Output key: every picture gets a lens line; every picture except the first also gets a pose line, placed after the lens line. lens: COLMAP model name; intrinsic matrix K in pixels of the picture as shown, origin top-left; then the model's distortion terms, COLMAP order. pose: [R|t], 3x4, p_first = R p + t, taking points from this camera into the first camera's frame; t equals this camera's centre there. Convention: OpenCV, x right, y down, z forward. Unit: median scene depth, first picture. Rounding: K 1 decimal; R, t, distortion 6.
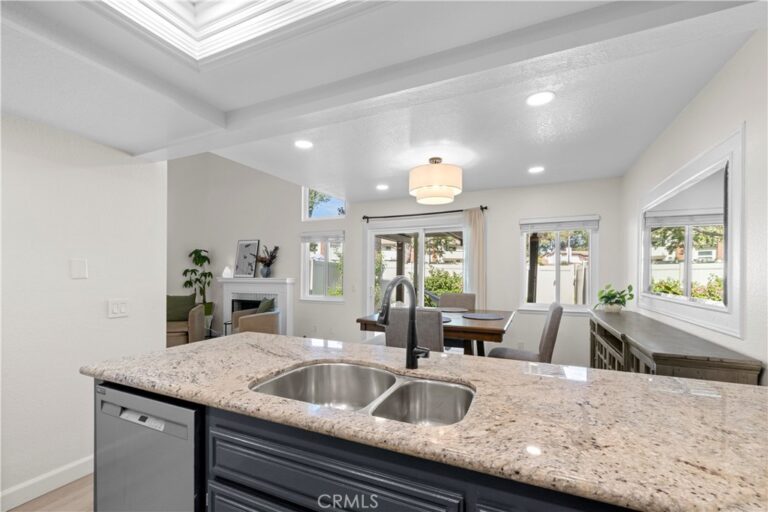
lens RADIAL K [[329.2, 0, 382.8], [0, 329.2, 267.2], [0, 0, 1]] dist [0.000355, 0.000046]
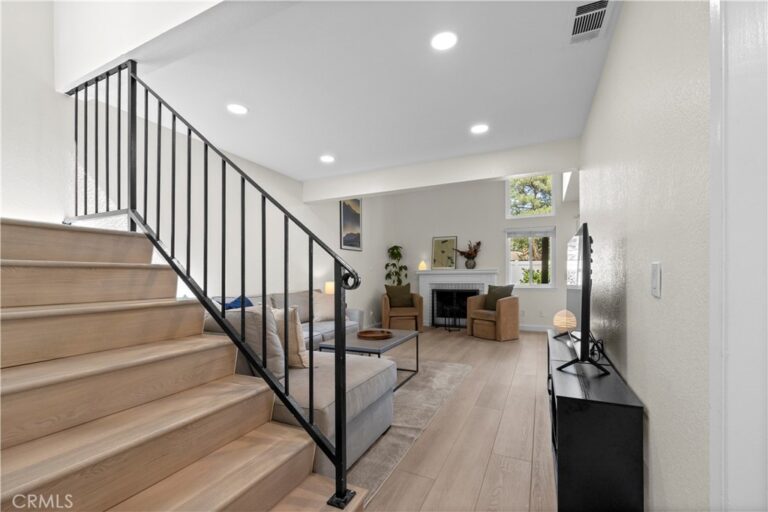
lens RADIAL K [[329.2, 0, 382.8], [0, 329.2, 267.2], [0, 0, 1]] dist [0.000355, 0.000046]
pose [[0.999718, -0.011931, -0.020556, -0.599435], [0.011747, 0.999890, -0.009064, 0.030483], [0.020662, 0.008820, 0.999748, -0.143181]]
